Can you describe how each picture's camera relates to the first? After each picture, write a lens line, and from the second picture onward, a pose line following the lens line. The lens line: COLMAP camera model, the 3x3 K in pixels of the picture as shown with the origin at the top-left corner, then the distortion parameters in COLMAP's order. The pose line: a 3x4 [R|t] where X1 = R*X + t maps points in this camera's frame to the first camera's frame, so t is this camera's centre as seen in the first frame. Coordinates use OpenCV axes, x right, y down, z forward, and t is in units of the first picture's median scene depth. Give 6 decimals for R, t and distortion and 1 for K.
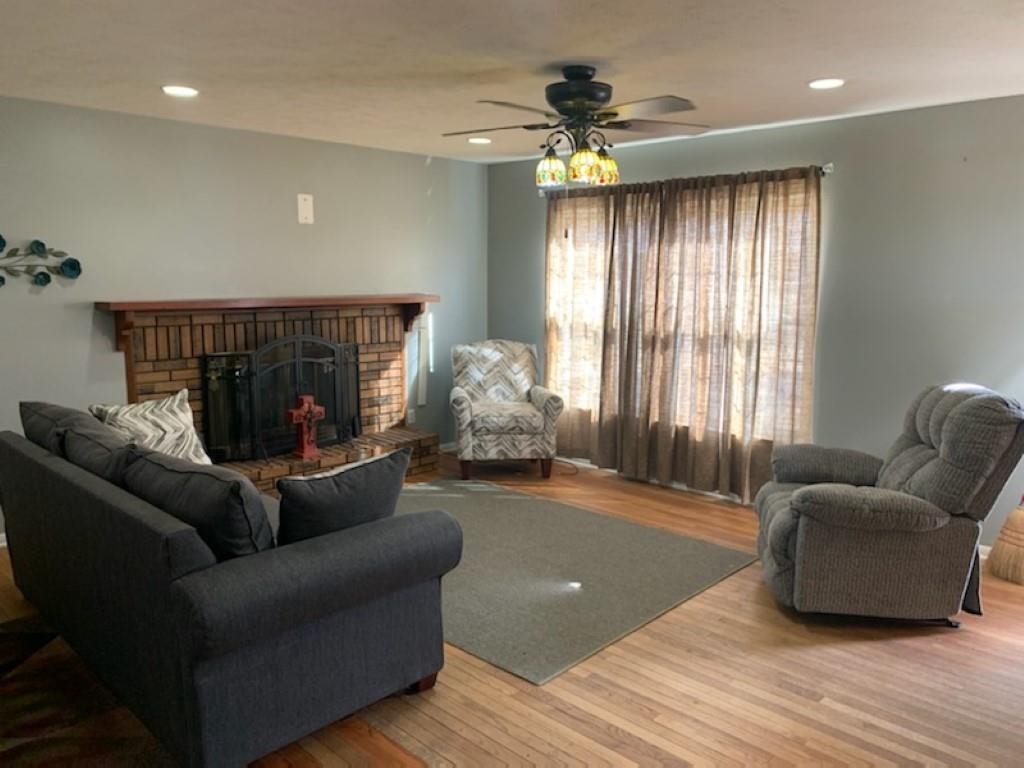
lens RADIAL K [[787.2, 0, 512.2], [0, 787.2, 360.7], [0, 0, 1]] dist [0.104362, -0.148206]
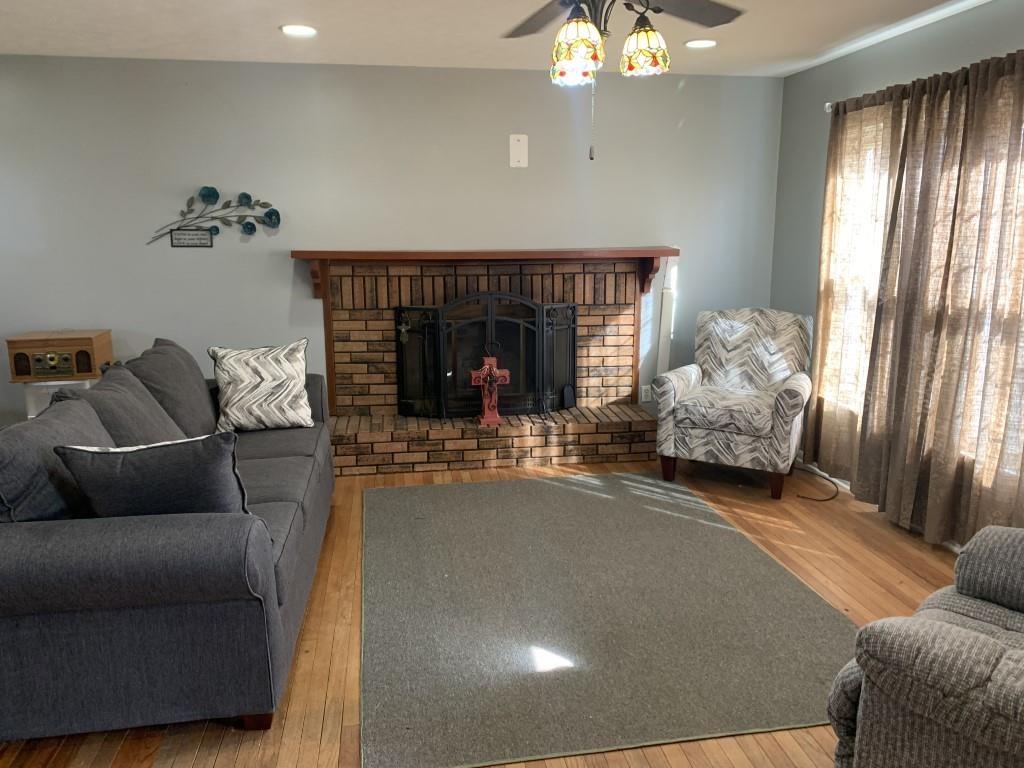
lens RADIAL K [[787.2, 0, 512.2], [0, 787.2, 360.7], [0, 0, 1]] dist [0.104362, -0.148206]
pose [[0.801607, 0.094042, -0.590409, 0.290620], [-0.062747, 0.995331, 0.073348, -0.019787], [0.594549, -0.021750, 0.803765, 0.270915]]
